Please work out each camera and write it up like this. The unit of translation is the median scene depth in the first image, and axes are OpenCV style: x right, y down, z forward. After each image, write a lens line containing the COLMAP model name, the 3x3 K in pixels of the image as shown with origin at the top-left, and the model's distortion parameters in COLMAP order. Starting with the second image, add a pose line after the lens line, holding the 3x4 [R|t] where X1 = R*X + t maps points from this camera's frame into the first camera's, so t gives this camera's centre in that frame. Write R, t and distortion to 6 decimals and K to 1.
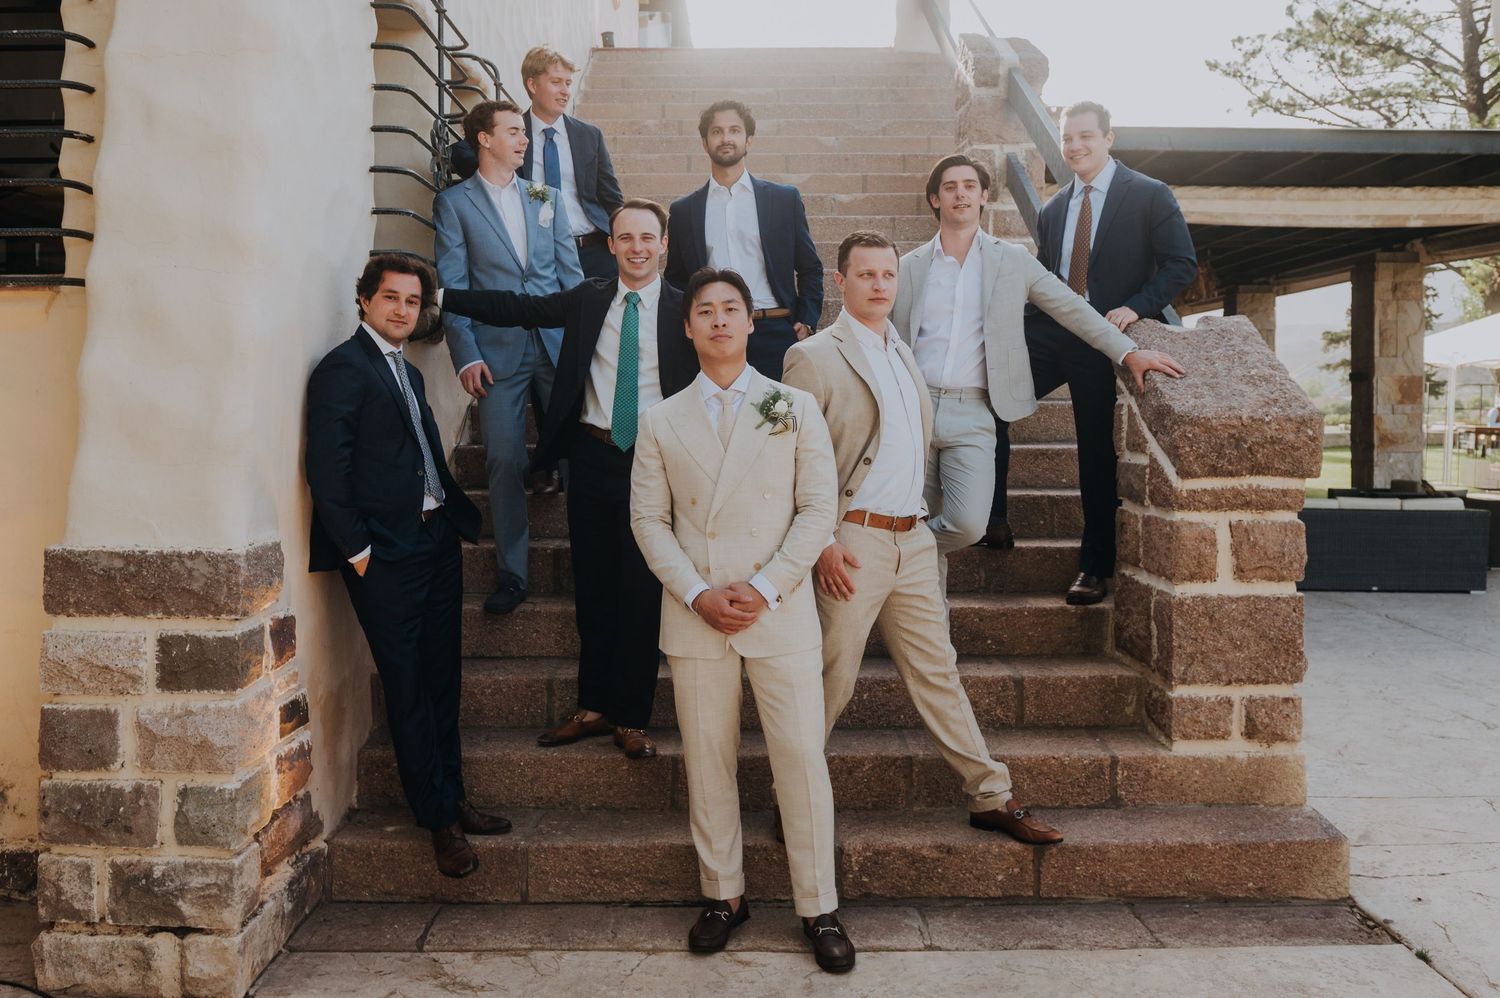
lens RADIAL K [[1166.9, 0, 685.8], [0, 1166.9, 486.7], [0, 0, 1]] dist [-0.002014, -0.000687]
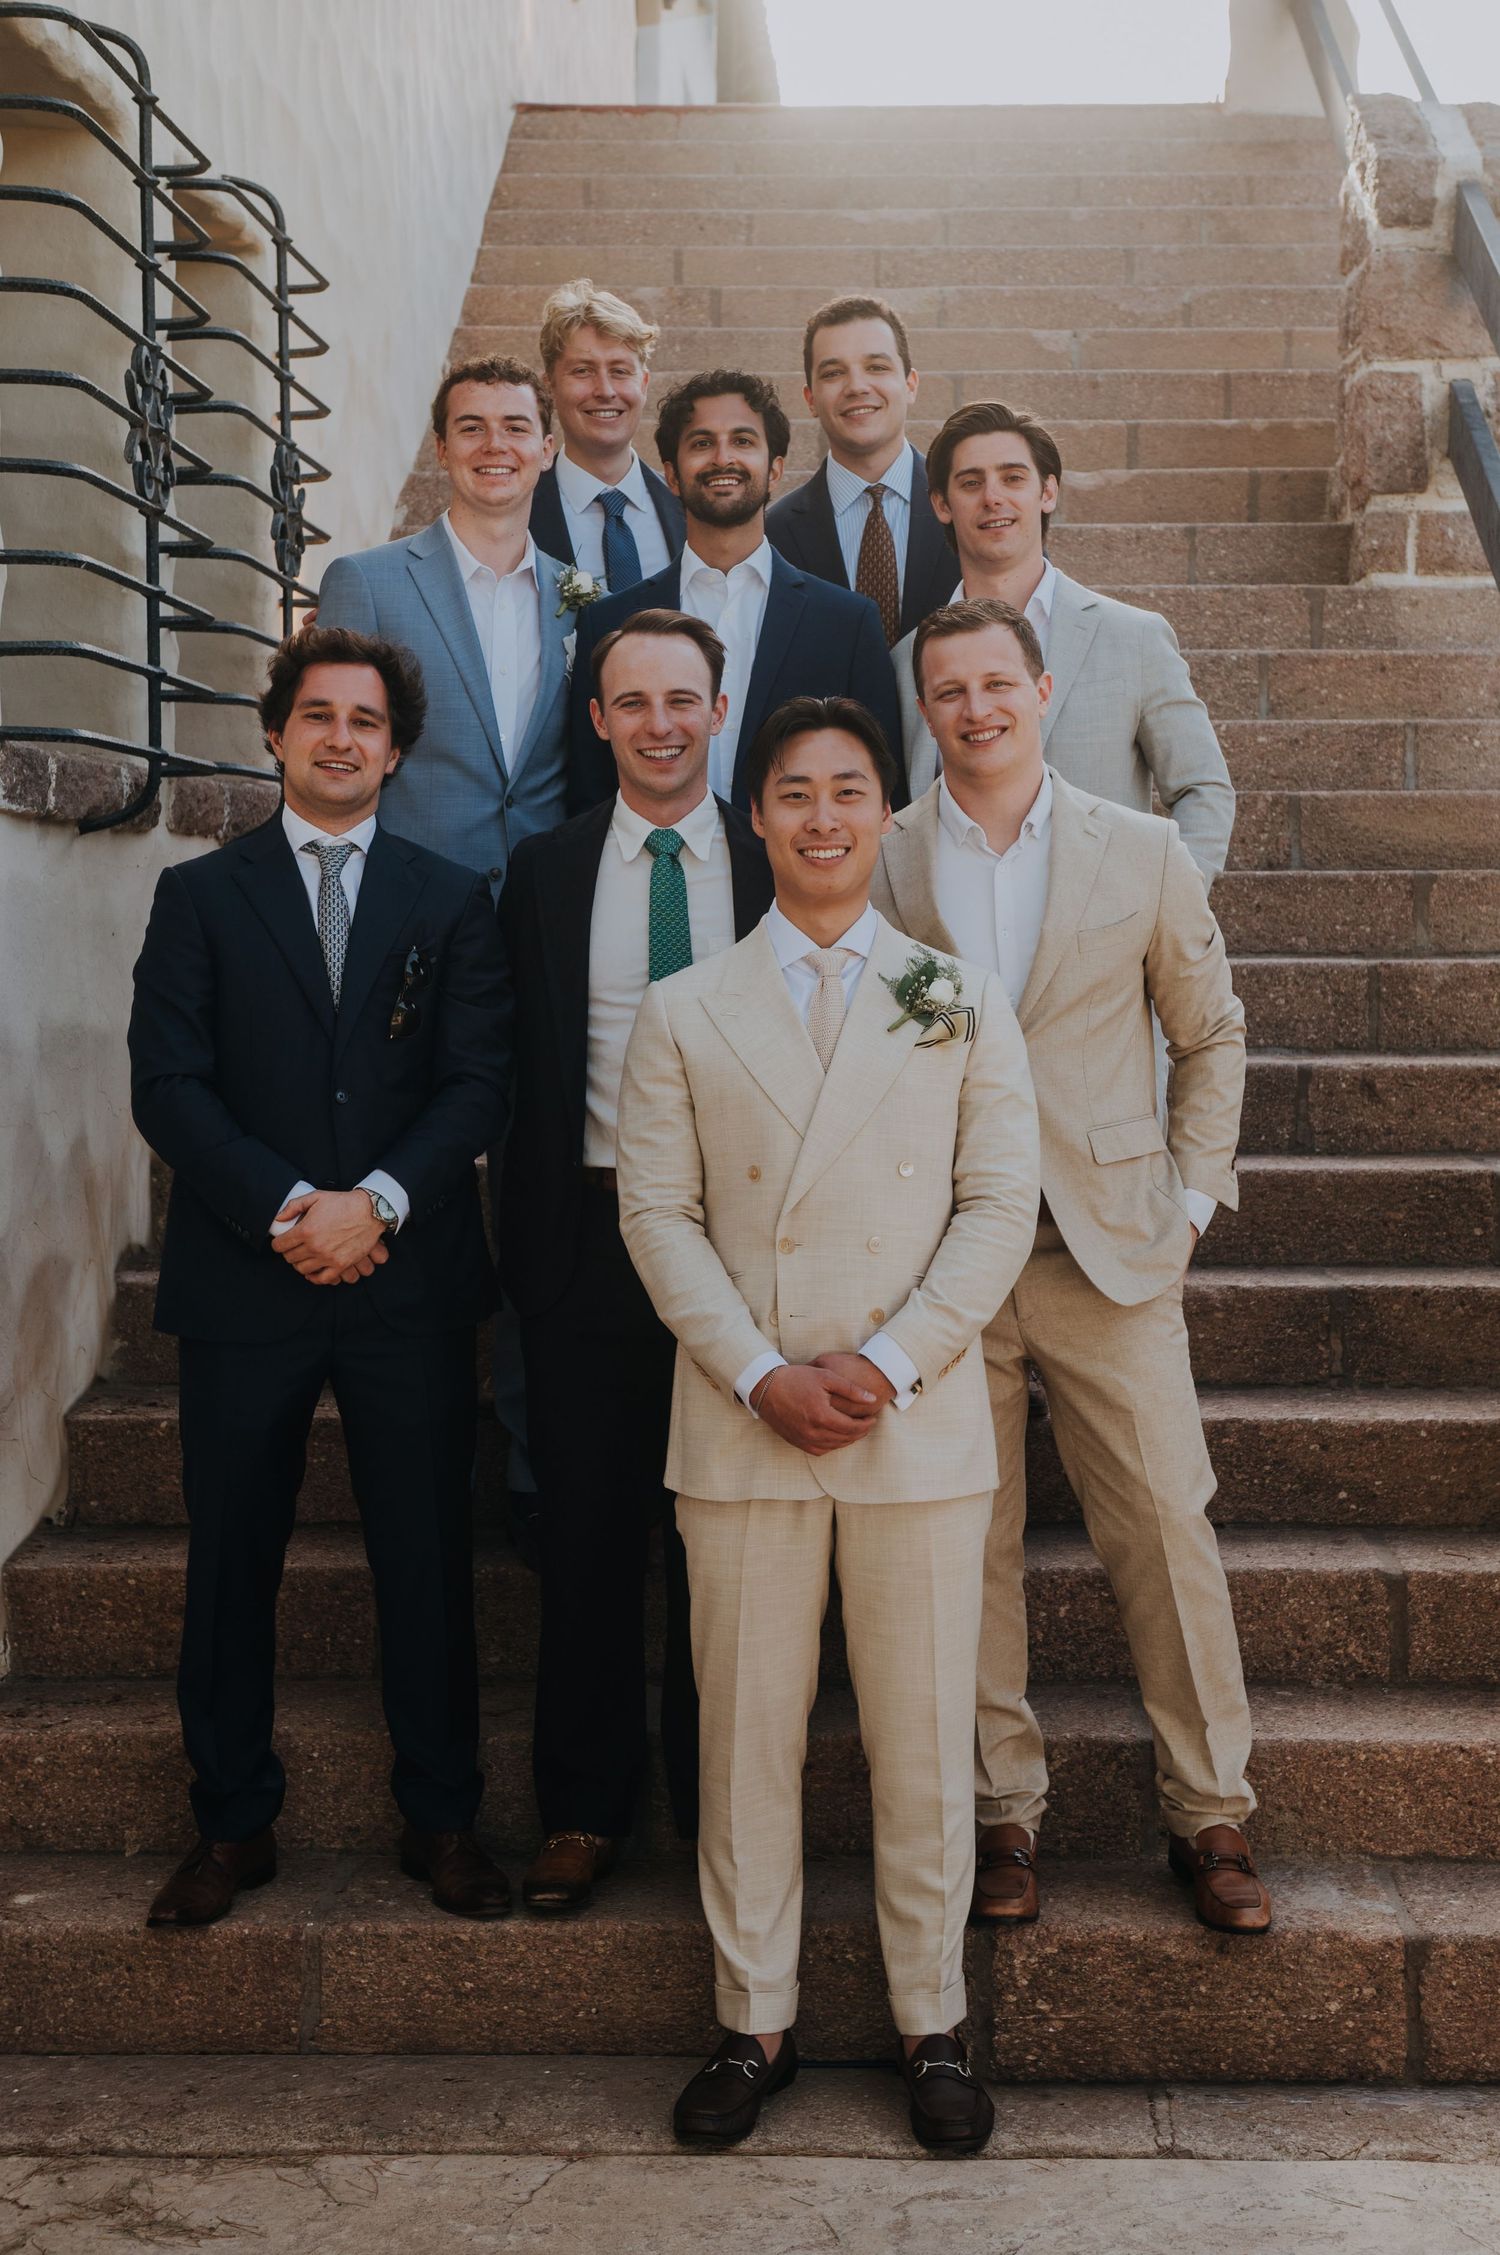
lens RADIAL K [[2788.6, 0, 749.3], [0, 2788.6, 1111.7], [0, 0, 1]] dist [0.125280, 0.000000]
pose [[0.999978, 0.003979, -0.005399, 0.035210], [-0.003992, 0.999989, -0.002338, -0.015349], [0.005390, 0.002359, 0.999983, -0.112961]]
